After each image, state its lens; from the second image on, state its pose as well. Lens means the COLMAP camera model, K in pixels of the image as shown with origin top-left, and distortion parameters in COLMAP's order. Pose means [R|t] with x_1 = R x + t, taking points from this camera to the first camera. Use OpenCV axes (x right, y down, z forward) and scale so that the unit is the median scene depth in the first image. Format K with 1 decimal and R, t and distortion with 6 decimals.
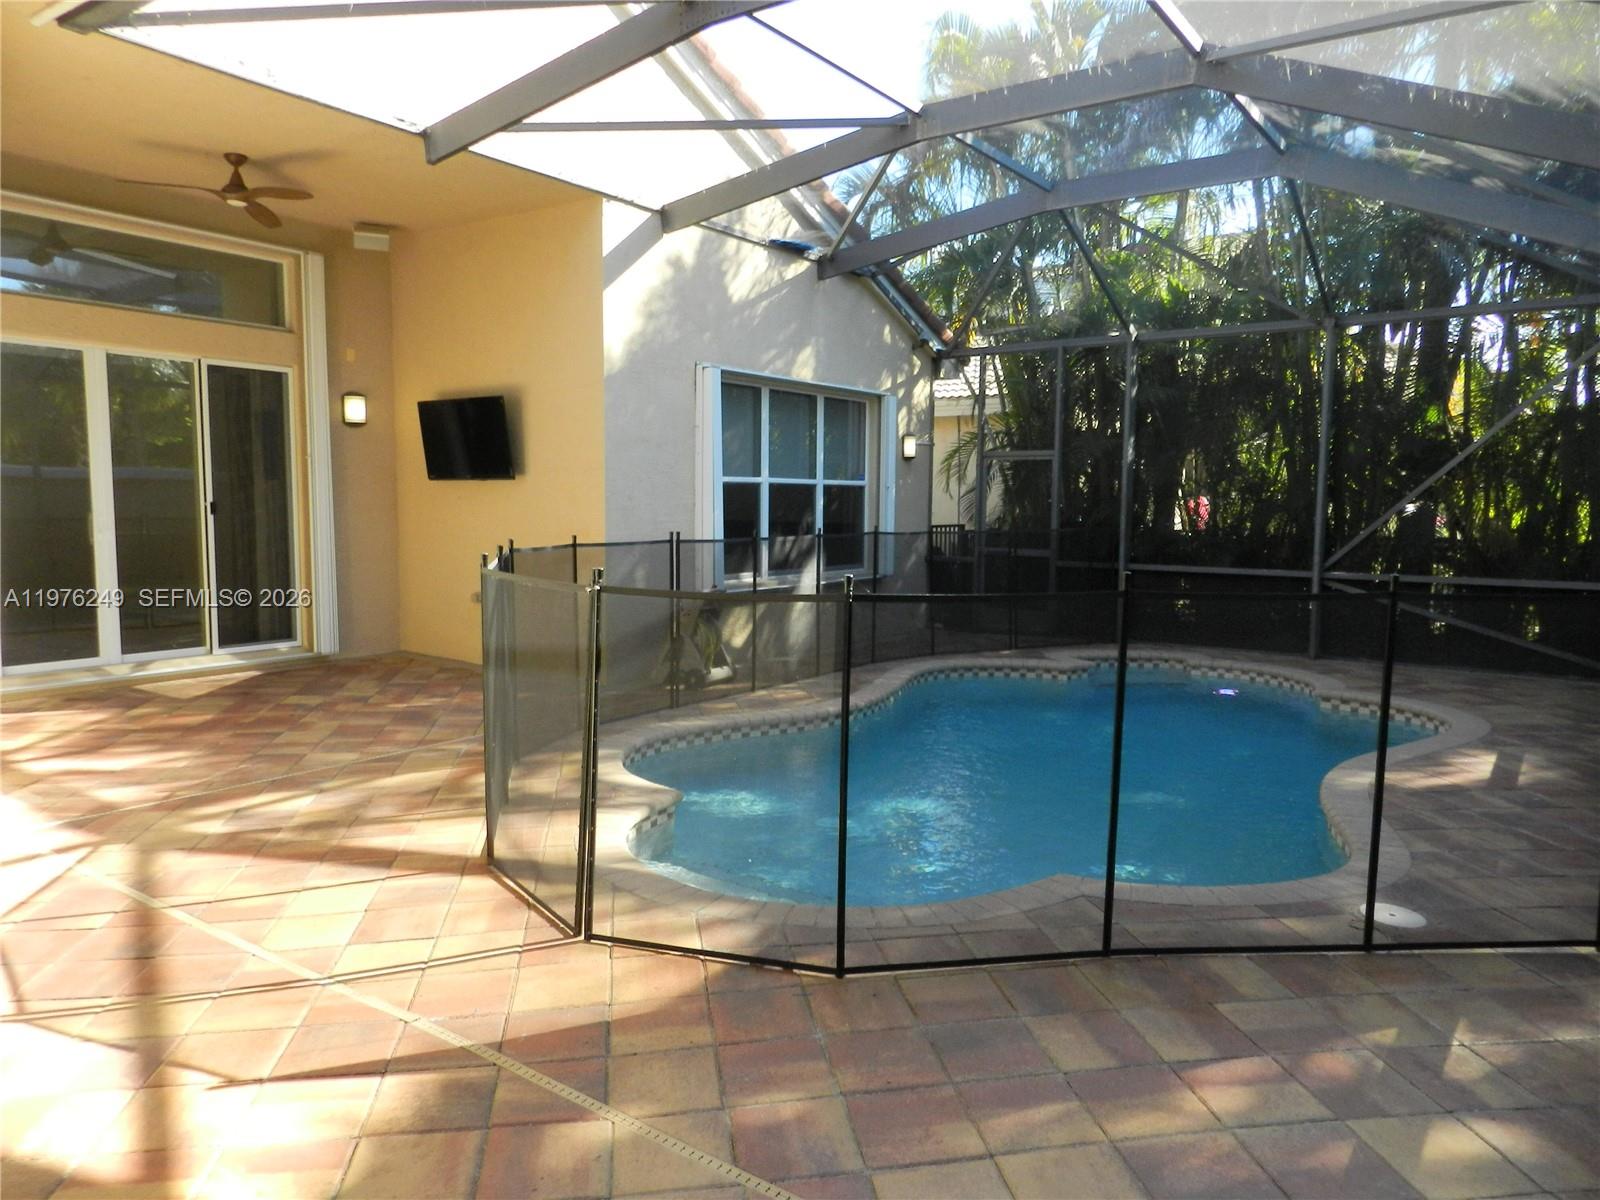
lens RADIAL K [[1100.2, 0, 800.0], [0, 1100.2, 600.0], [0, 0, 1]] dist [0.033519, -0.000244]
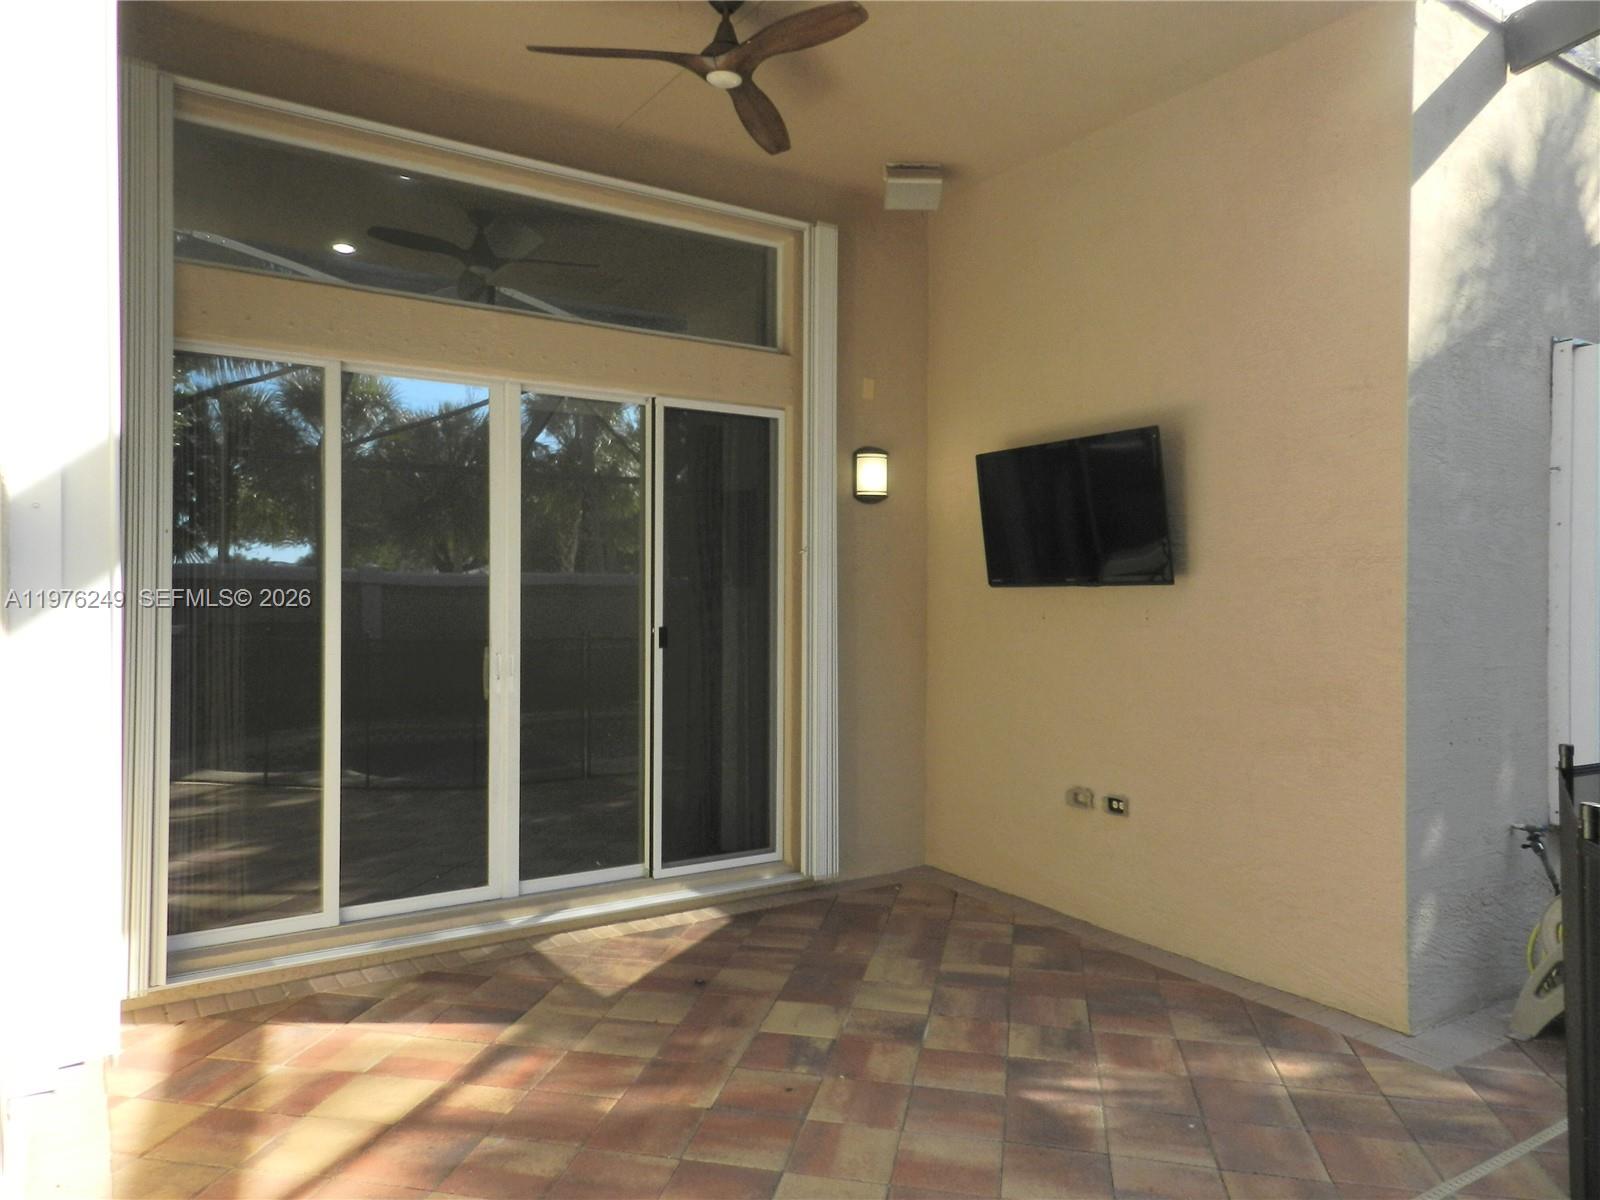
lens RADIAL K [[1100.2, 0, 800.0], [0, 1100.2, 600.0], [0, 0, 1]] dist [0.033519, -0.000244]
pose [[0.933060, -0.004378, -0.359694, -0.230983], [-0.027116, 0.996225, -0.082465, -0.053326], [0.358697, 0.086698, 0.929419, 0.444259]]
